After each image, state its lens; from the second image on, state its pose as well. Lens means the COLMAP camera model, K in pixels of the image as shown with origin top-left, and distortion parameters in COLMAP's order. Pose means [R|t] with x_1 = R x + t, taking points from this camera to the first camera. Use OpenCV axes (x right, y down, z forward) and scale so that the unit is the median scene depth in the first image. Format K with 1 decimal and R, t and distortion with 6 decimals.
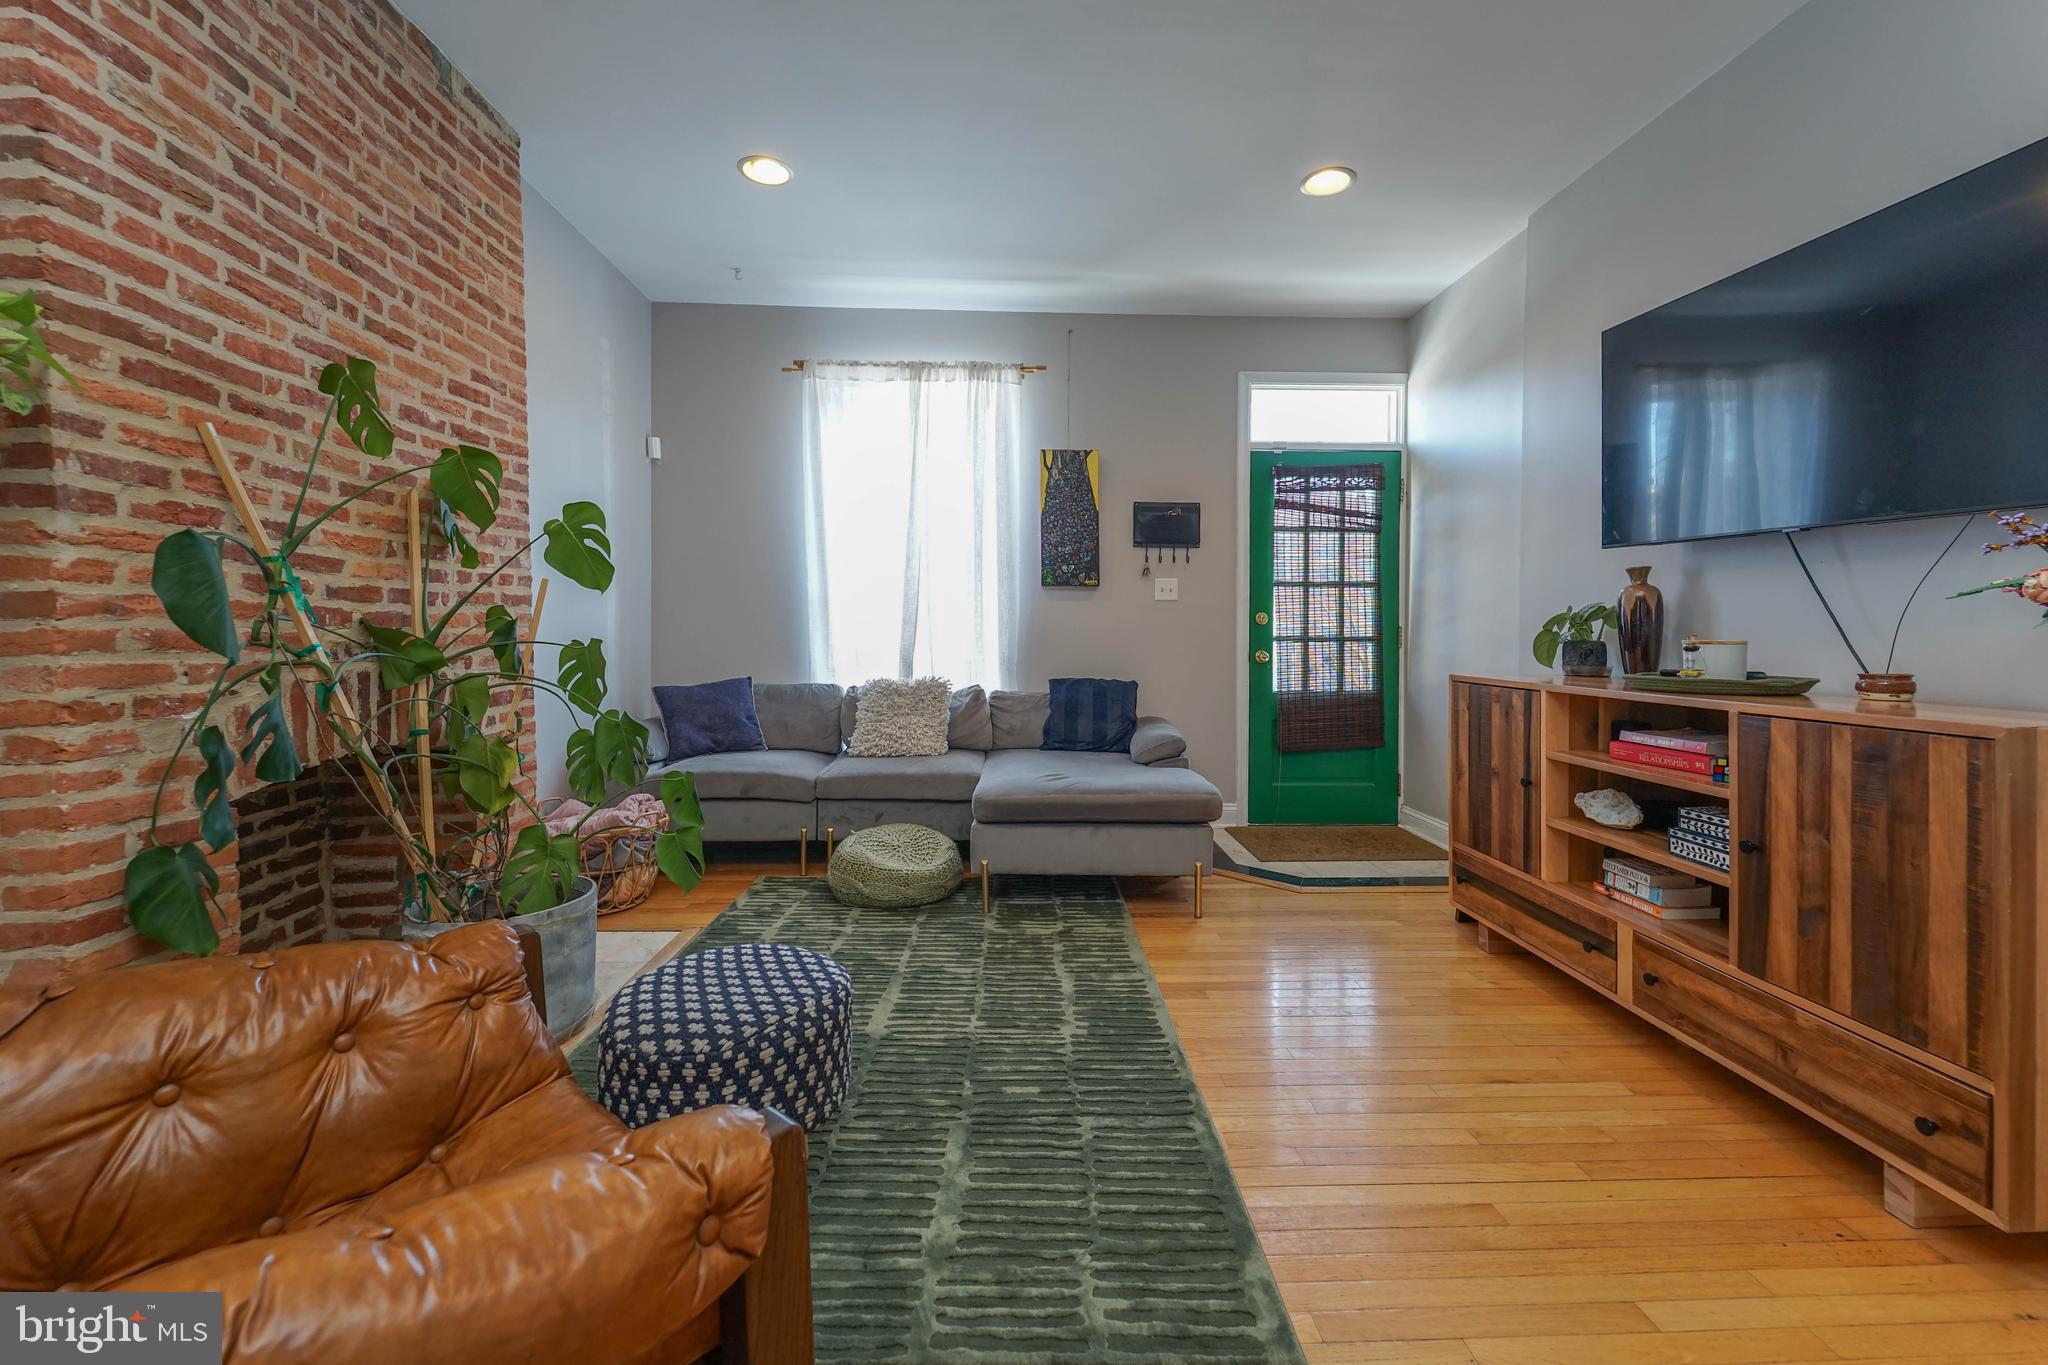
lens RADIAL K [[819.9, 0, 1052.5], [0, 819.9, 635.5], [0, 0, 1]] dist [0.029785, -0.008942]
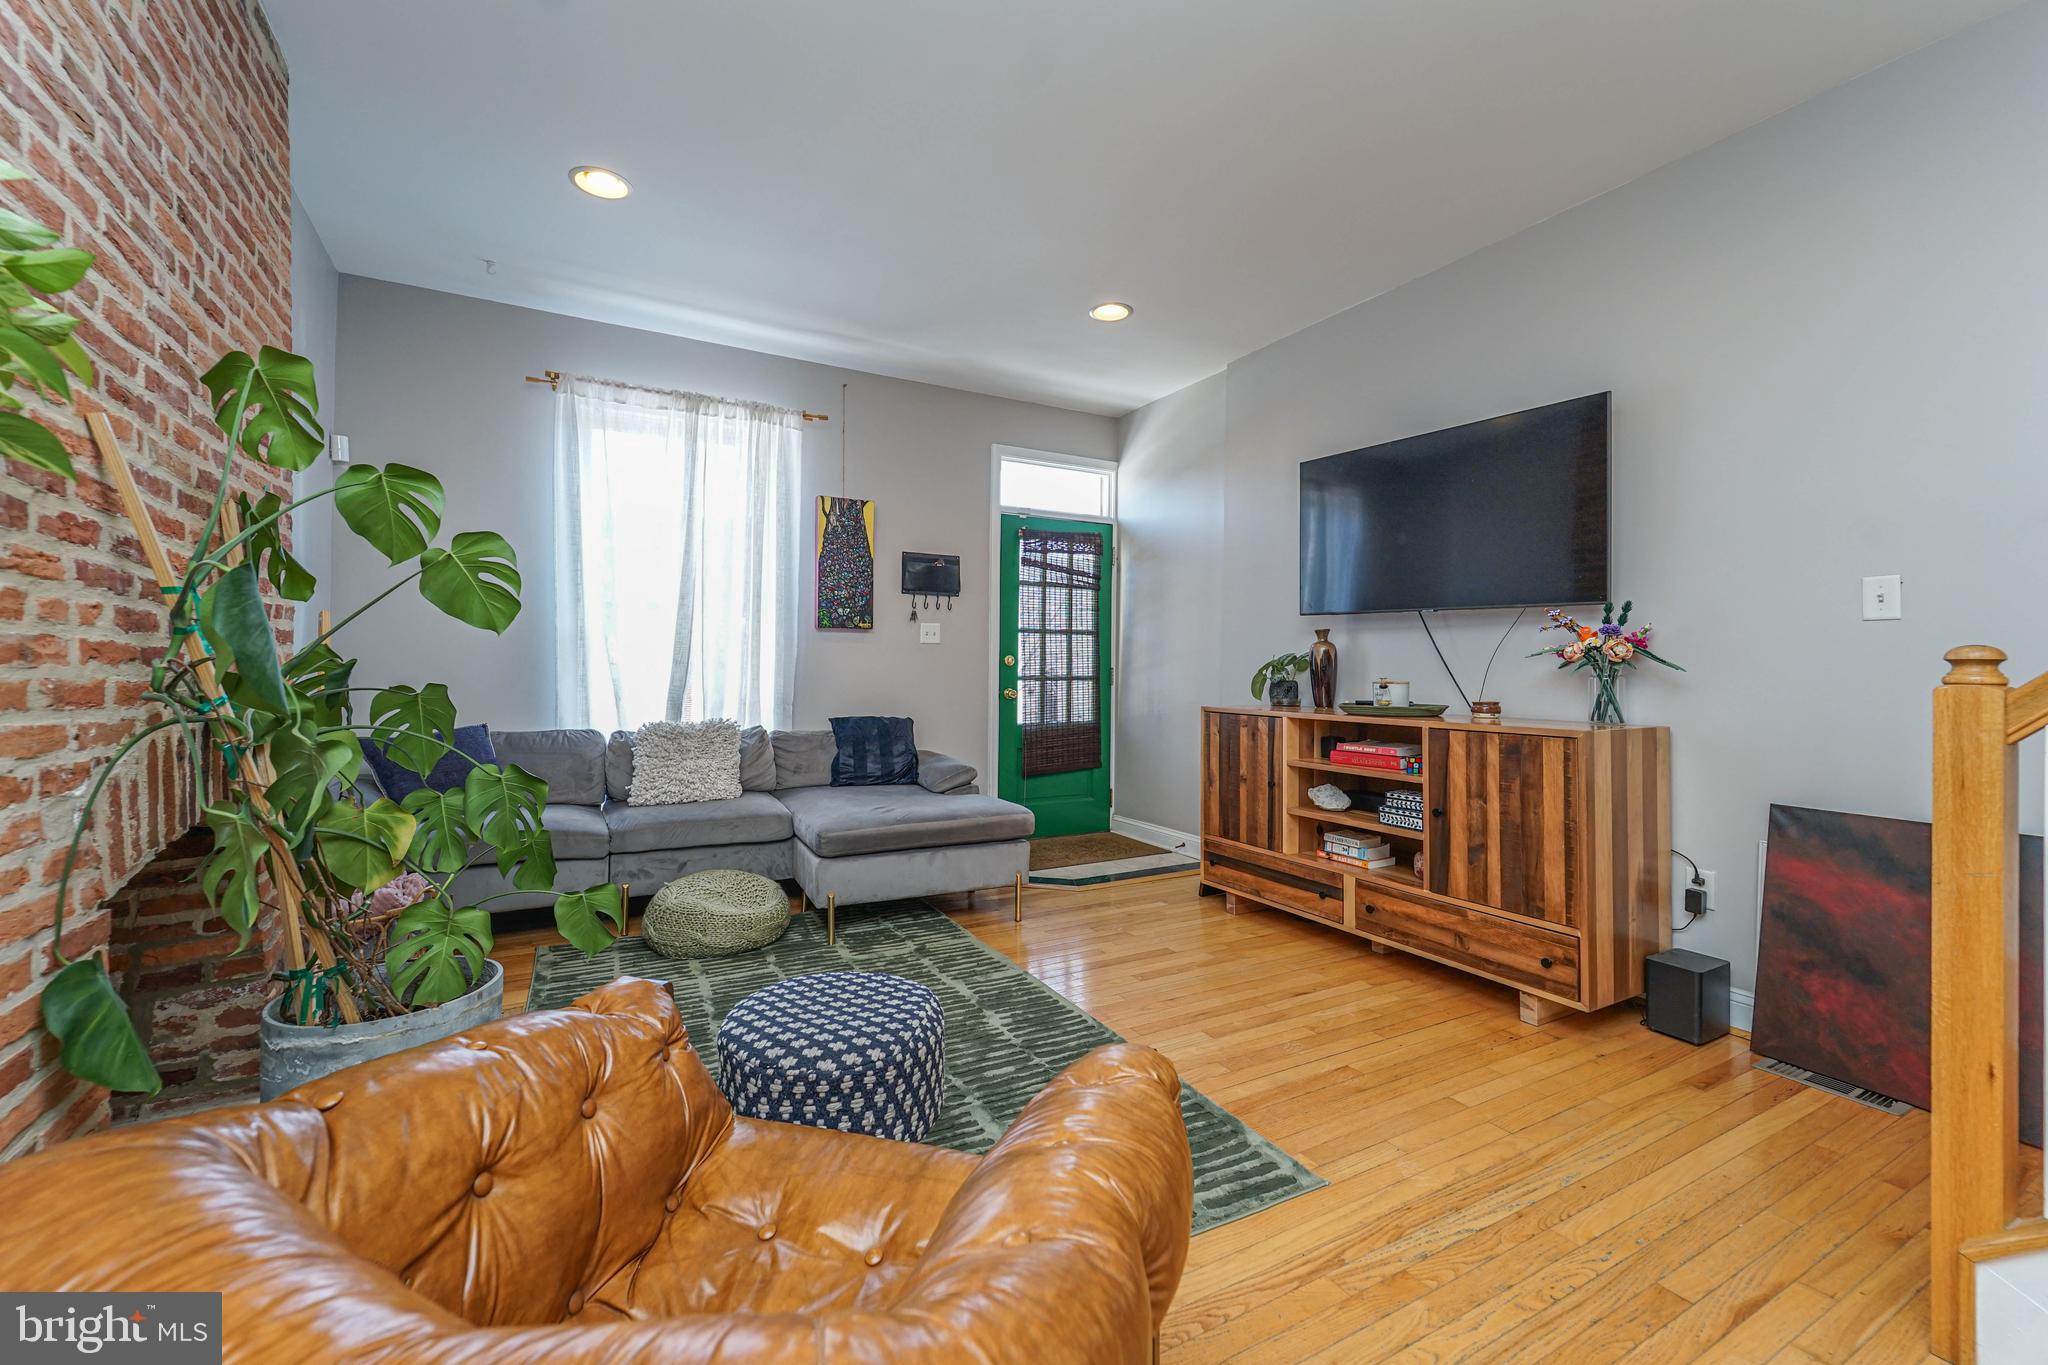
lens RADIAL K [[804.2, 0, 1022.0], [0, 804.2, 657.1], [0, 0, 1]] dist [0.020926, -0.000257]
pose [[0.904099, 0.008216, 0.427244, -0.398024], [-0.000764, 0.999845, -0.017611, -0.010232], [-0.427323, 0.015595, 0.903965, -0.040137]]
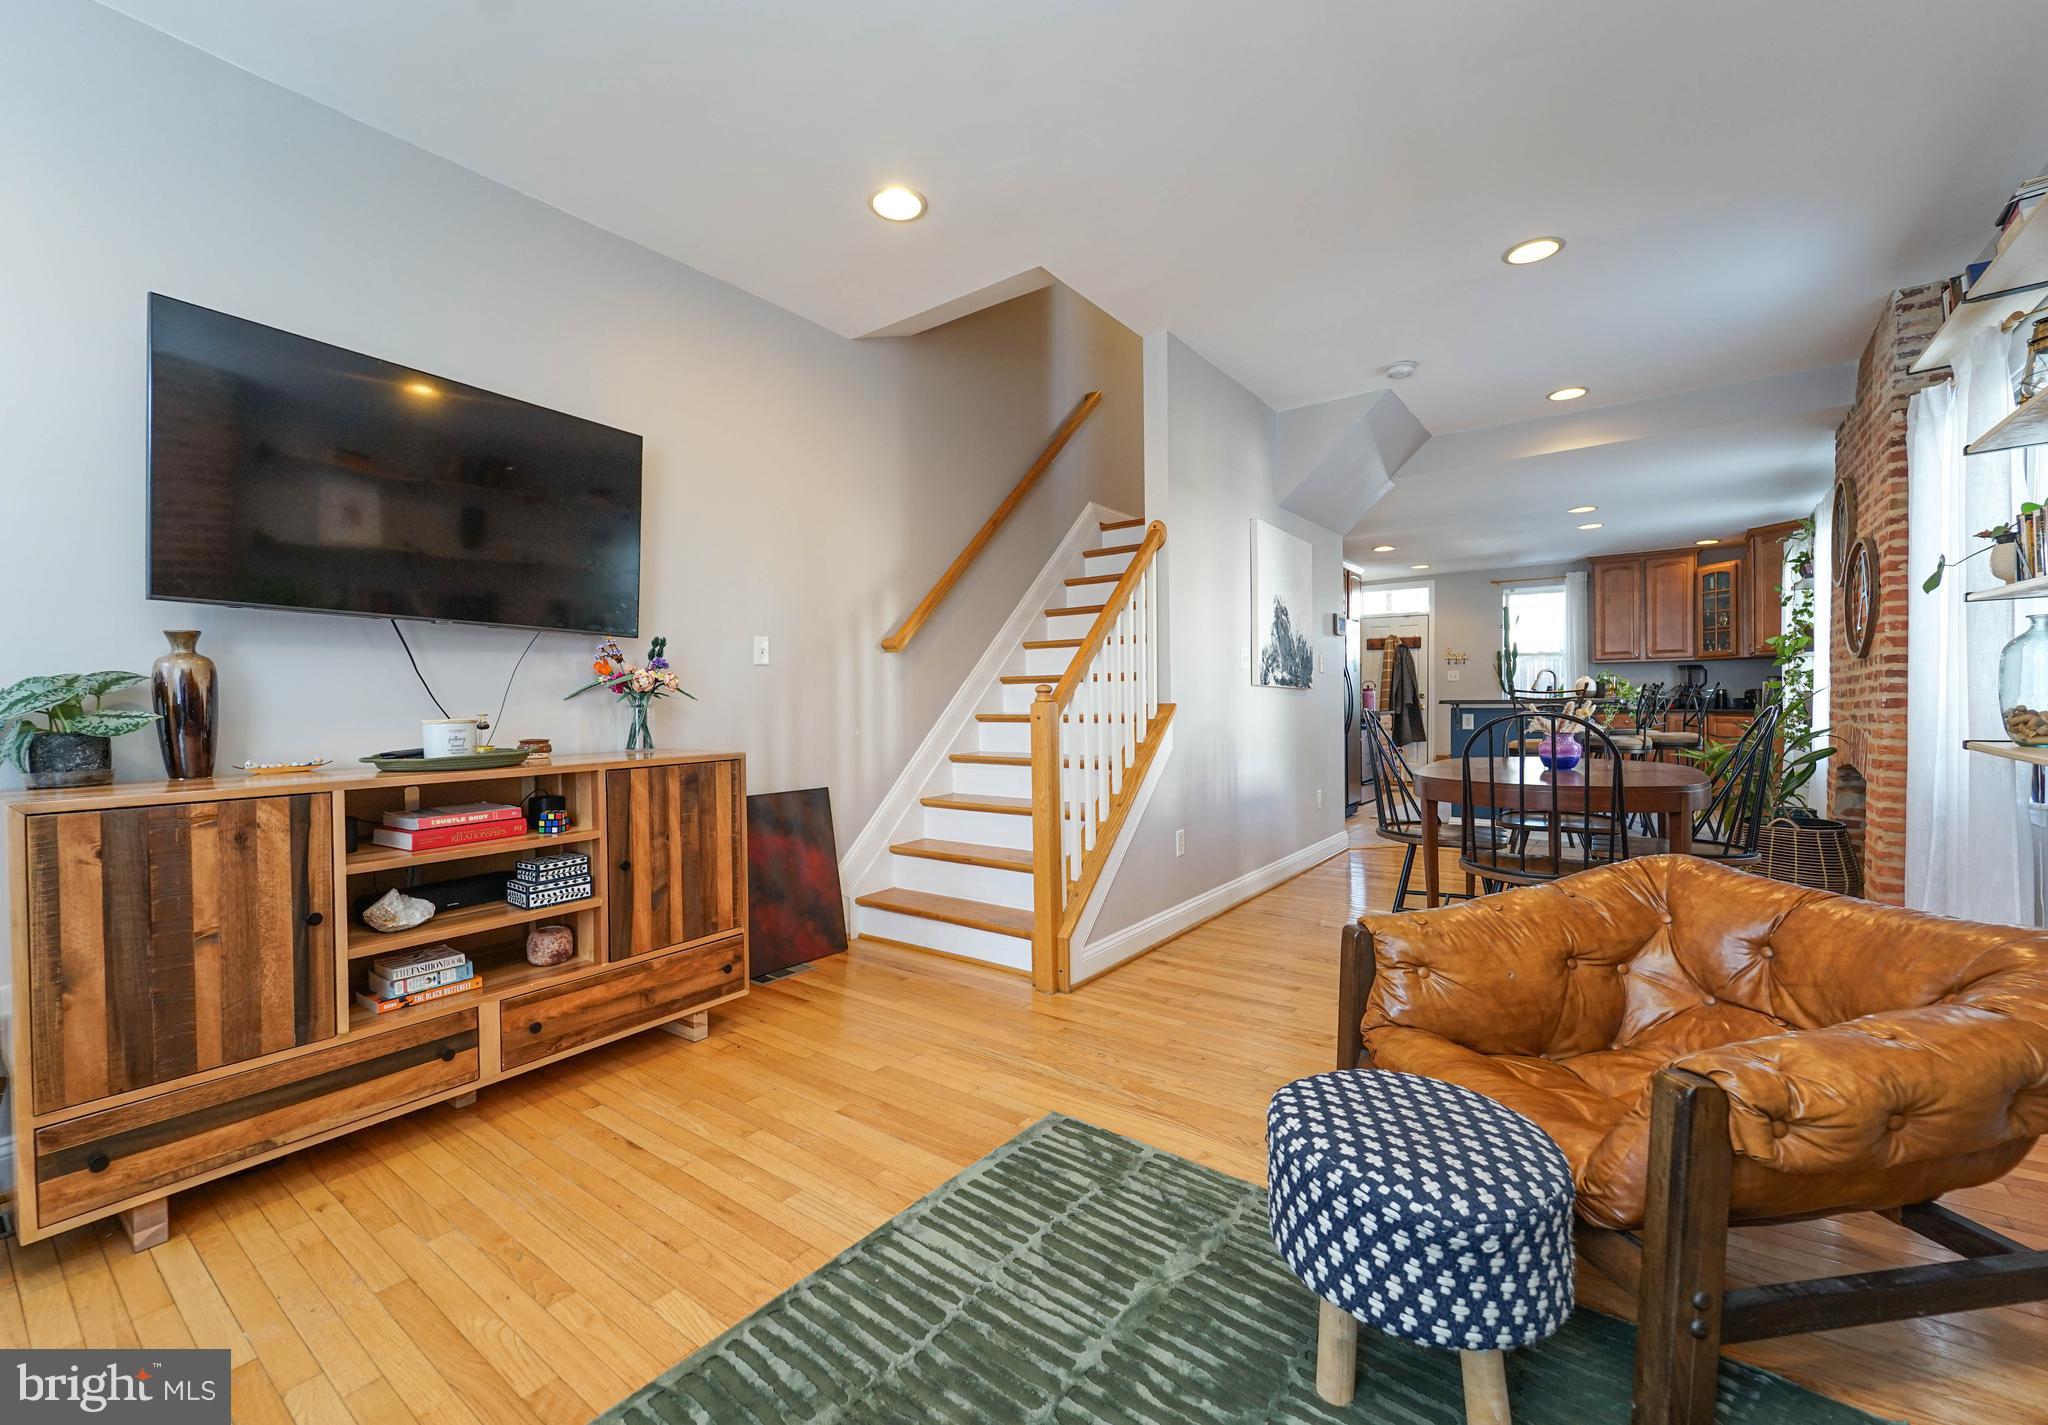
lens RADIAL K [[875.2, 0, 995.2], [0, 875.2, 715.6], [0, 0, 1]] dist [-0.001402, -0.000335]
pose [[-0.753319, -0.009261, 0.657590, -0.420948], [0.012805, 0.999505, 0.028745, -0.020223], [-0.657531, 0.030075, -0.752827, 1.244597]]
